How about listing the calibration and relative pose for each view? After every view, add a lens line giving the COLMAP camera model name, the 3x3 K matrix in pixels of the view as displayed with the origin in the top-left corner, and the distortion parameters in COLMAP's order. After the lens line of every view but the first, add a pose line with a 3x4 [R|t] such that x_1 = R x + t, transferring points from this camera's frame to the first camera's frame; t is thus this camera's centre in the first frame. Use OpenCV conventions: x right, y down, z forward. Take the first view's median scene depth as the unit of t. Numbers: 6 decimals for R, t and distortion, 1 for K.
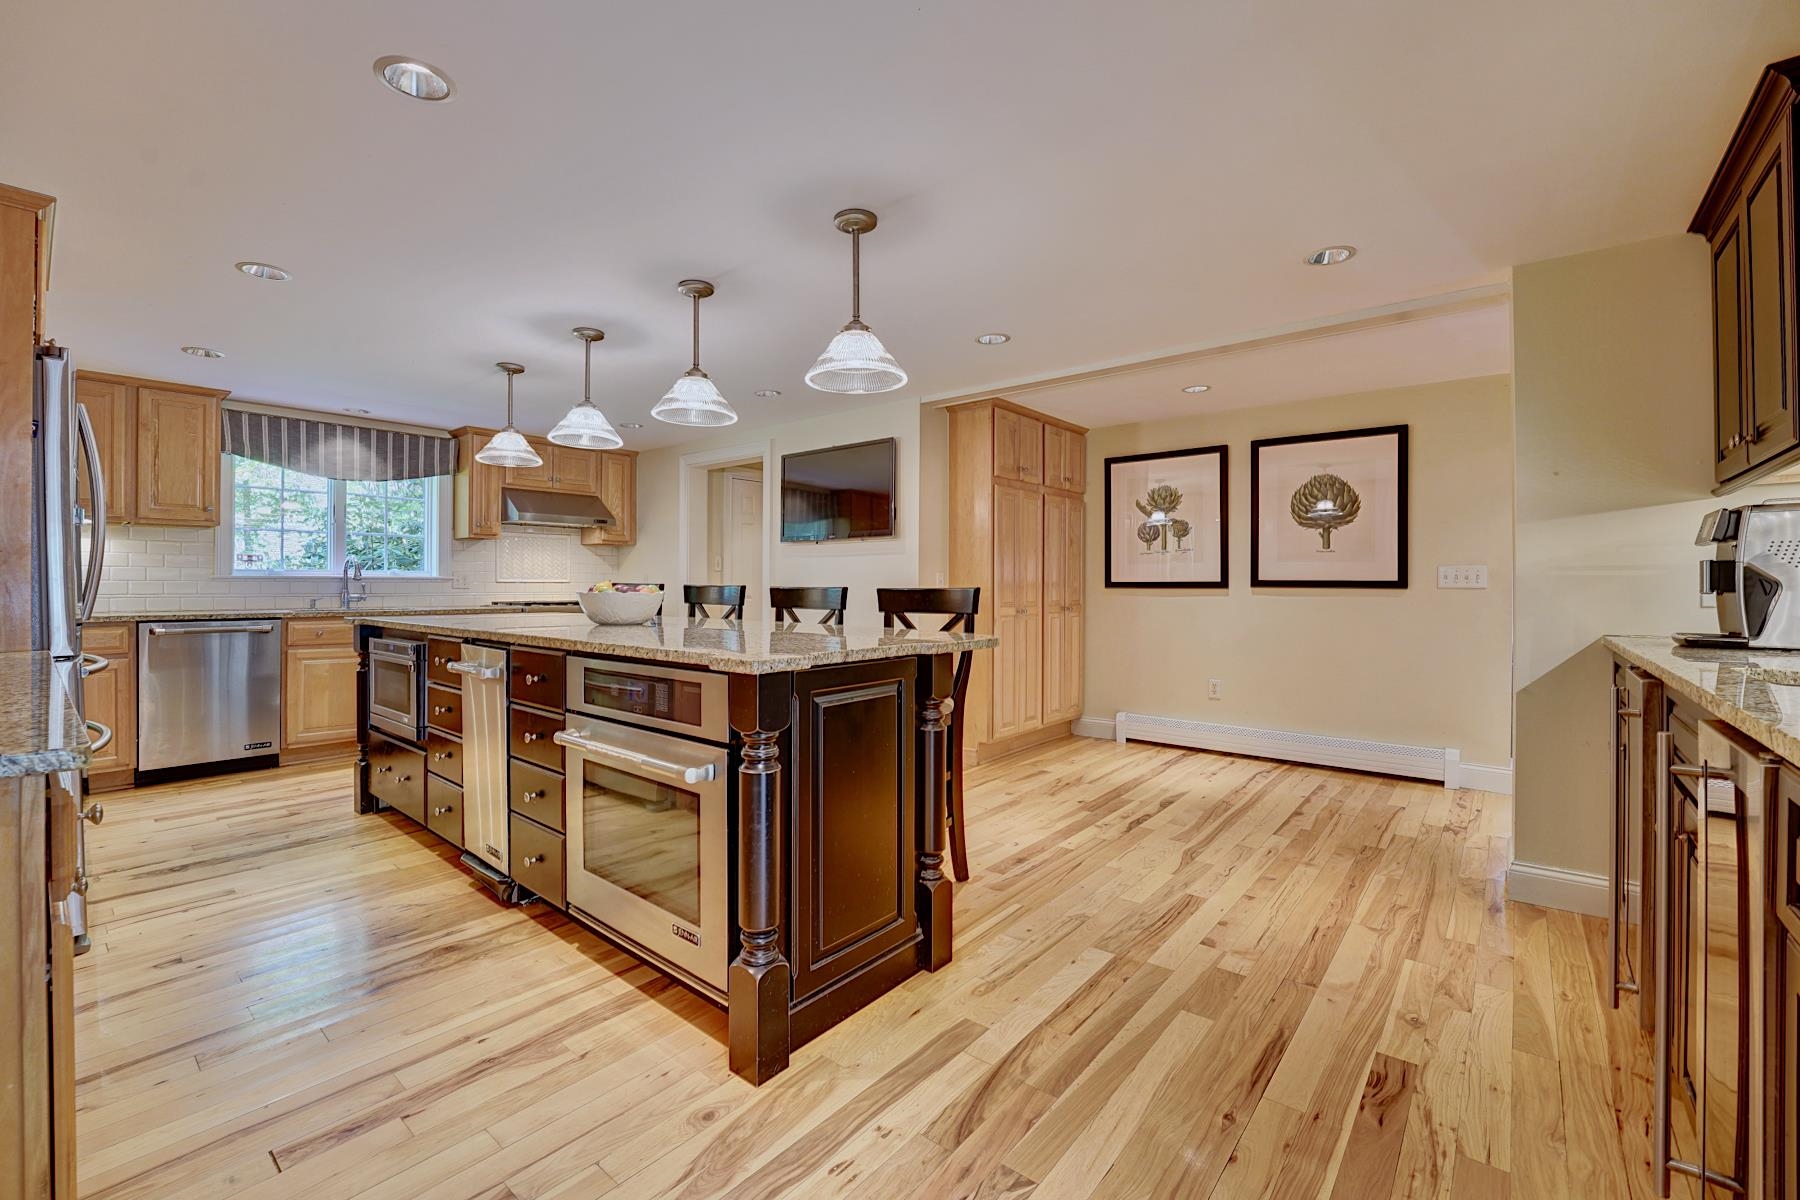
lens RADIAL K [[751.4, 0, 900.0], [0, 751.4, 600.0], [0, 0, 1]] dist [0.000628, 0.000201]
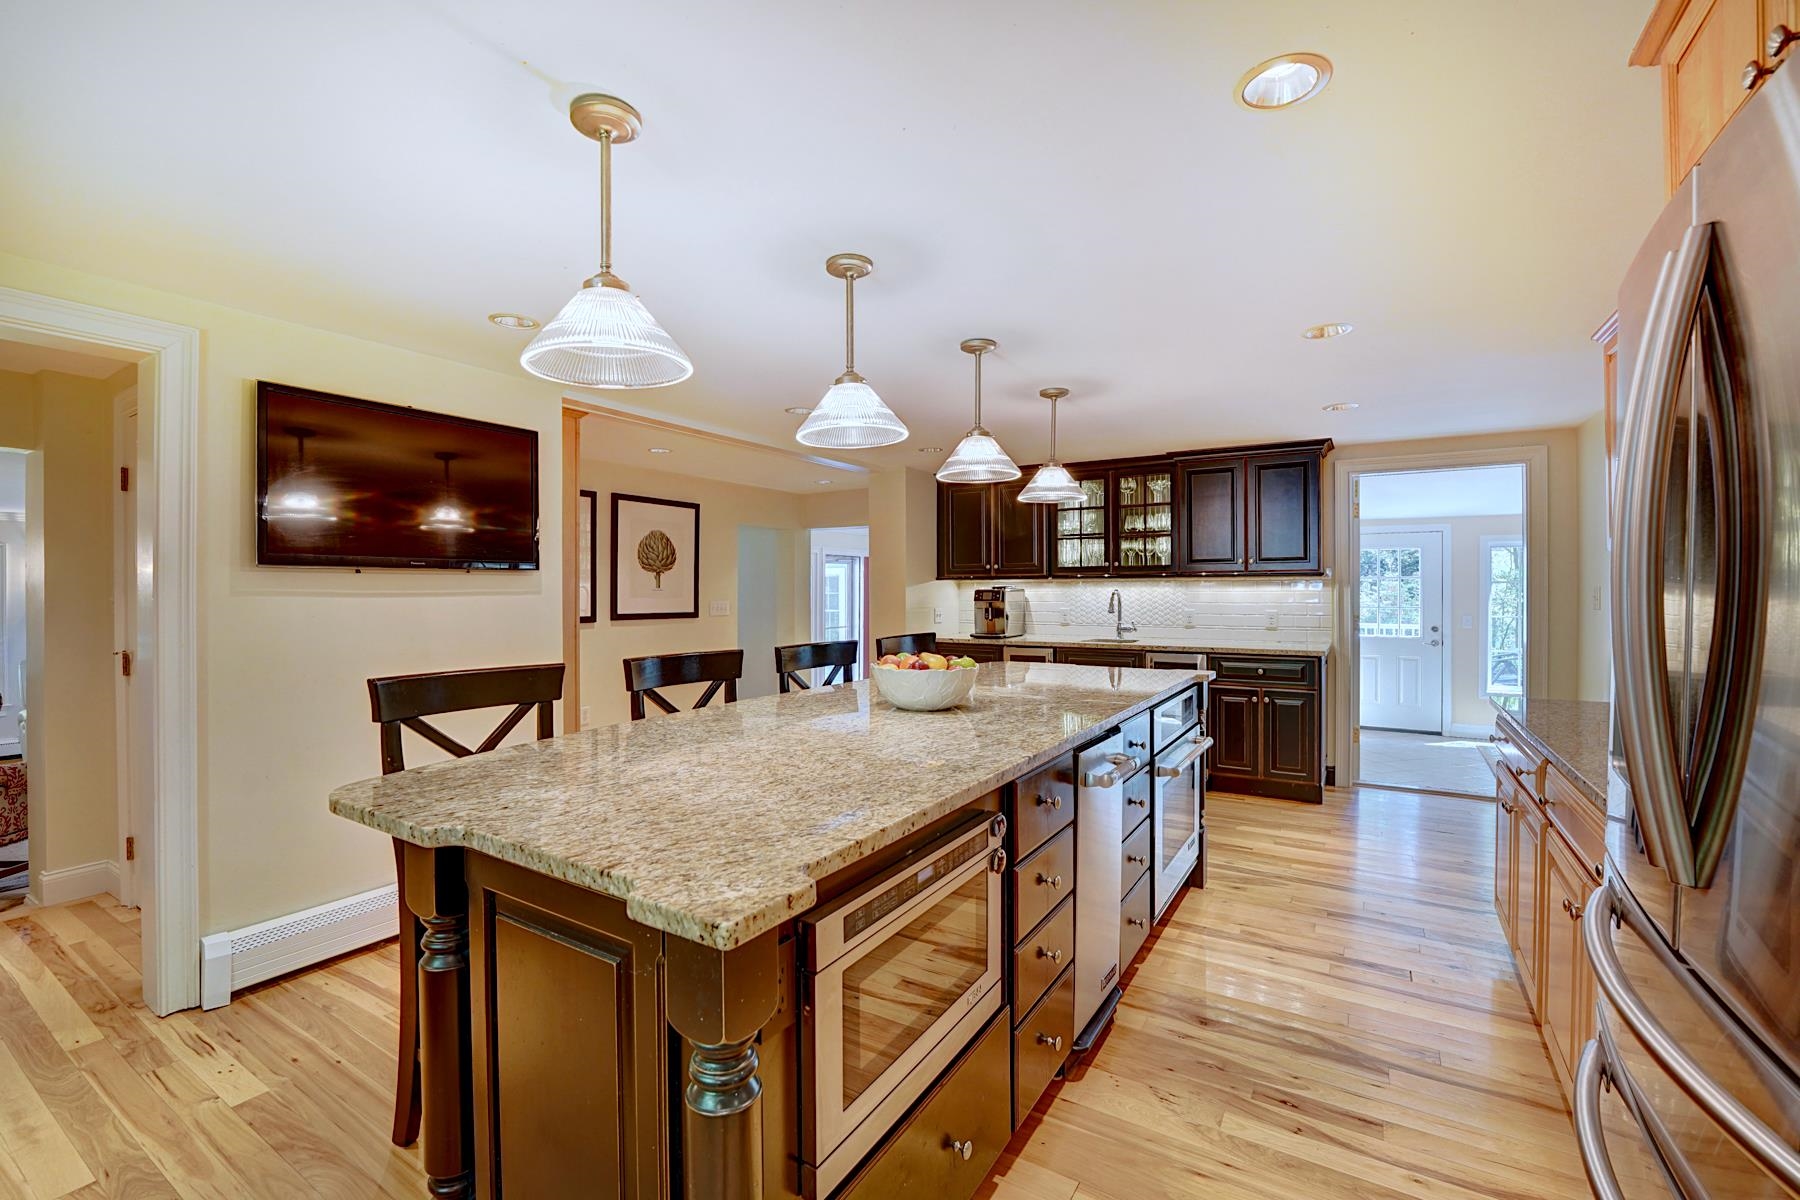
lens RADIAL K [[755.6, 0, 900.0], [0, 755.6, 600.0], [0, 0, 1]] dist [-0.001483, -0.000121]
pose [[-0.118407, -0.009775, 0.992917, -0.798174], [0.027807, 0.999527, 0.013156, -0.056549], [-0.992576, 0.029168, -0.118079, 0.779494]]
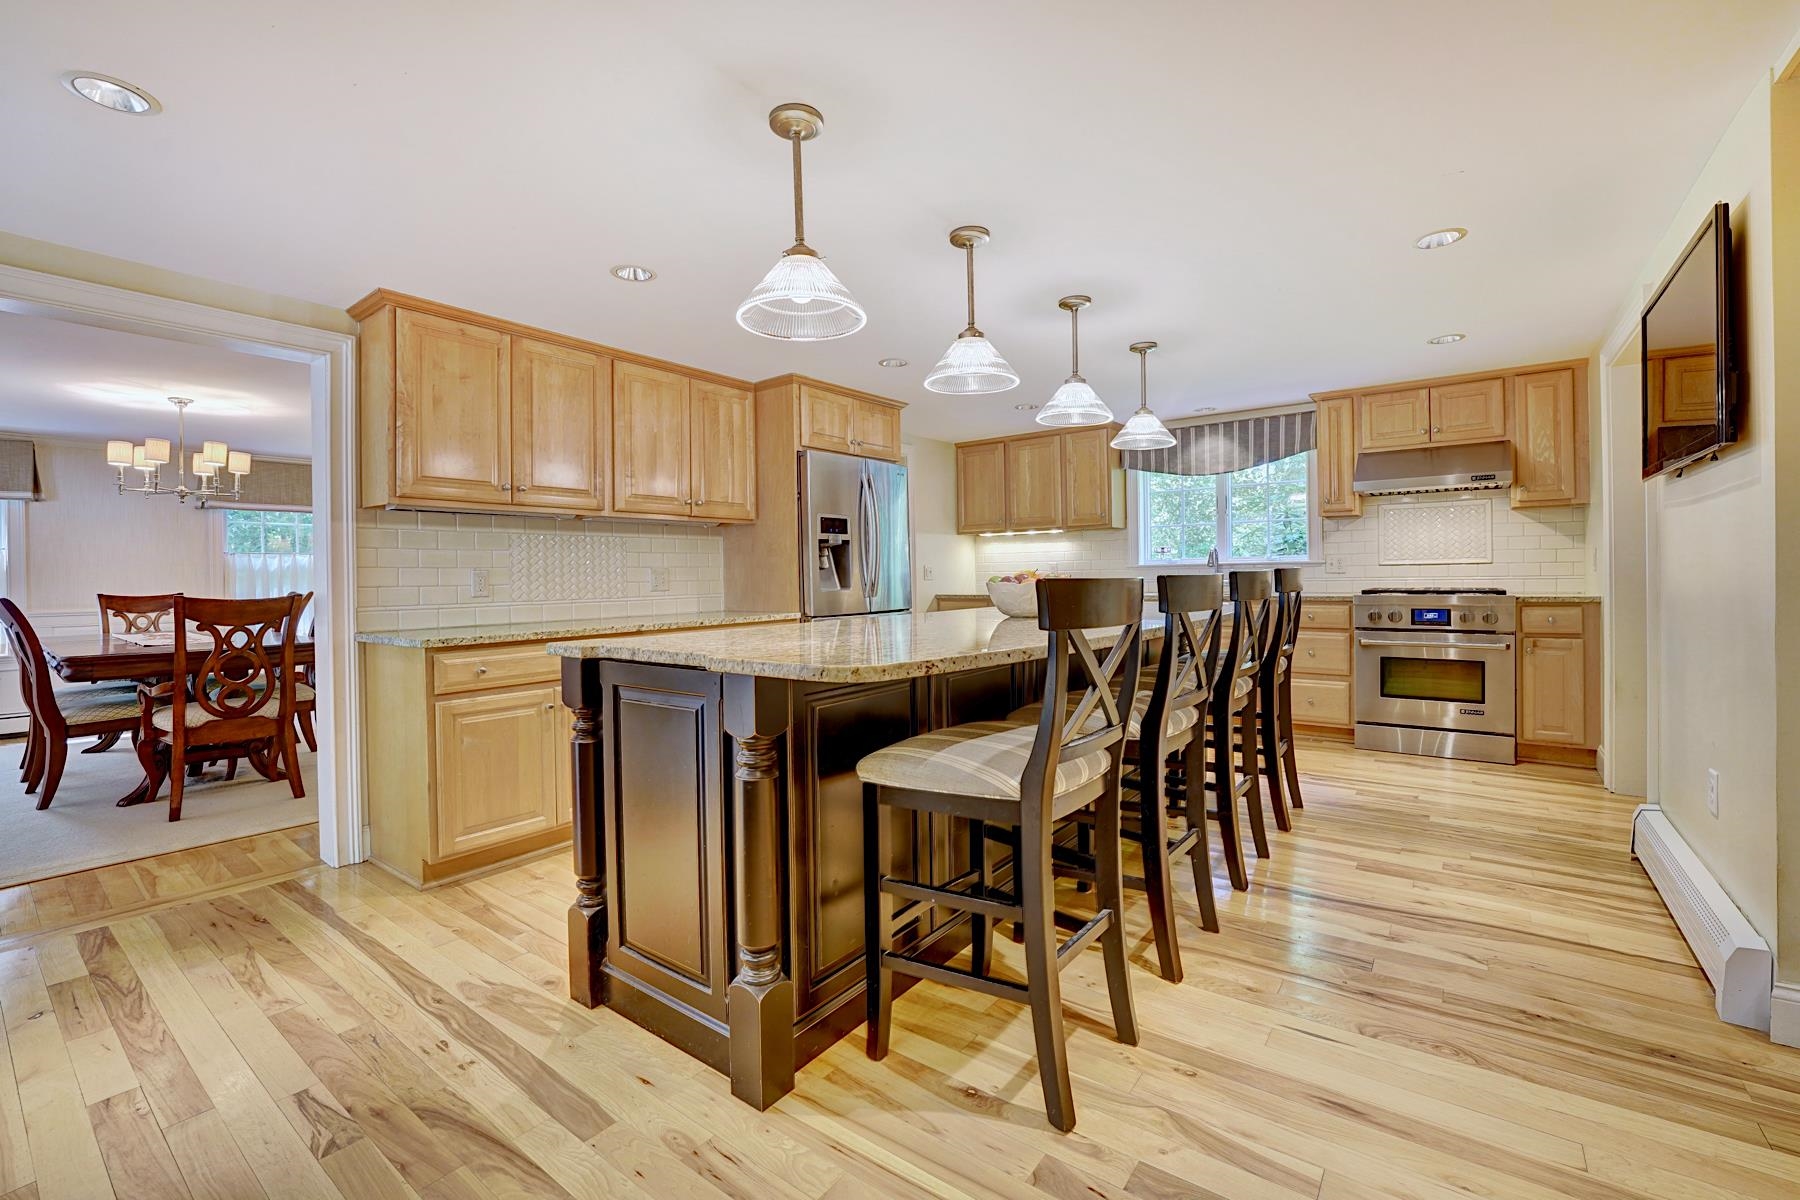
lens RADIAL K [[765.2, 0, 893.3], [0, 765.2, 593.4], [0, 0, 1]] dist [-0.017220, -0.000128]
pose [[0.047052, 0.023814, -0.998609, 0.395098], [-0.005070, 0.999709, 0.023601, -0.012610], [0.998880, 0.003952, 0.047159, 0.554140]]
